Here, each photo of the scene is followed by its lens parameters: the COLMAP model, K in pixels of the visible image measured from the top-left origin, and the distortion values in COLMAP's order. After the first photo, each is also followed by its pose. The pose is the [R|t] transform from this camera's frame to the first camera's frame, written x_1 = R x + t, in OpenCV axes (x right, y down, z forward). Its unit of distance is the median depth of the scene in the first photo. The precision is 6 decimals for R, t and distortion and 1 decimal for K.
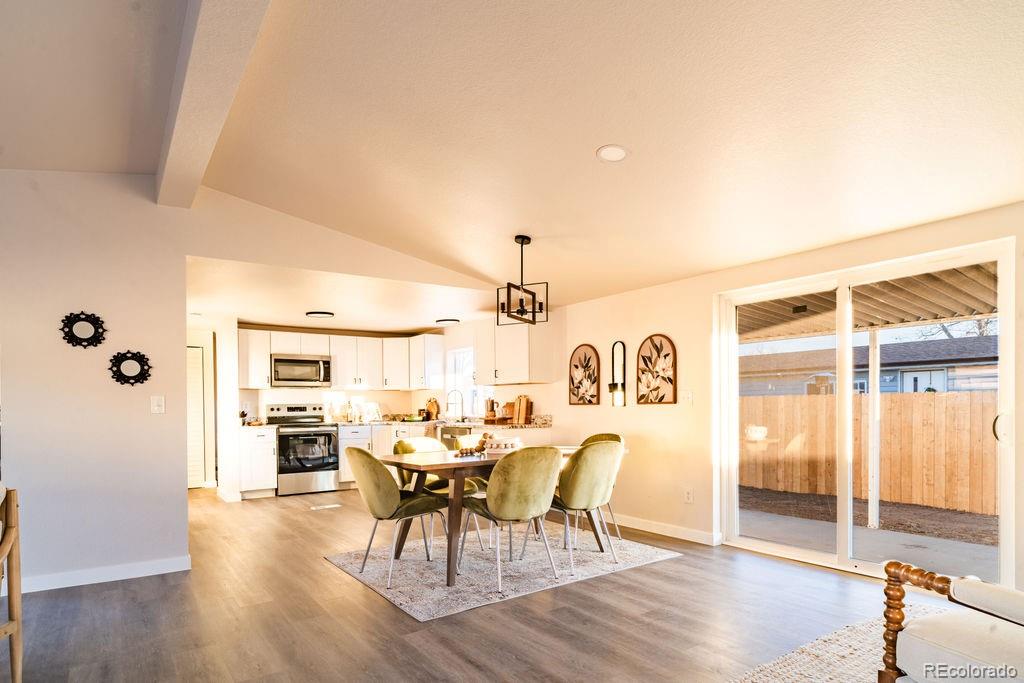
lens RADIAL K [[565.9, 0, 524.0], [0, 565.9, 412.2], [0, 0, 1]] dist [-0.004364, -0.001636]
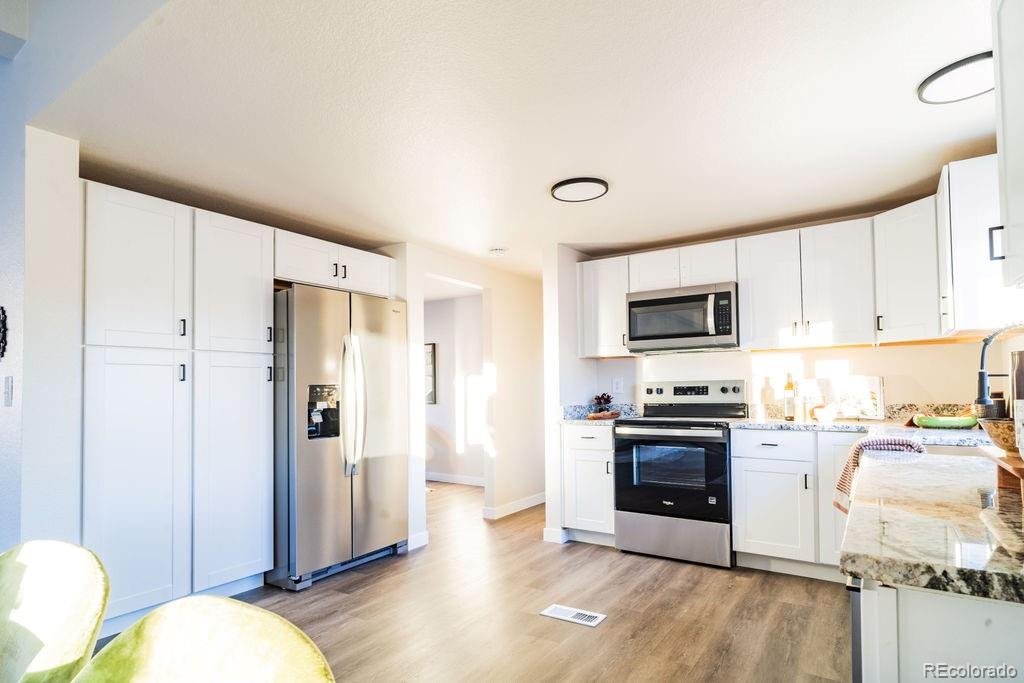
lens RADIAL K [[553.9, 0, 511.1], [0, 553.9, 374.1], [0, 0, 1]] dist [-0.001688, -0.000053]
pose [[0.325104, -0.020711, -0.945452, 0.056155], [0.000358, 0.999763, -0.021778, -0.012934], [0.945678, 0.006742, 0.325034, 0.876366]]
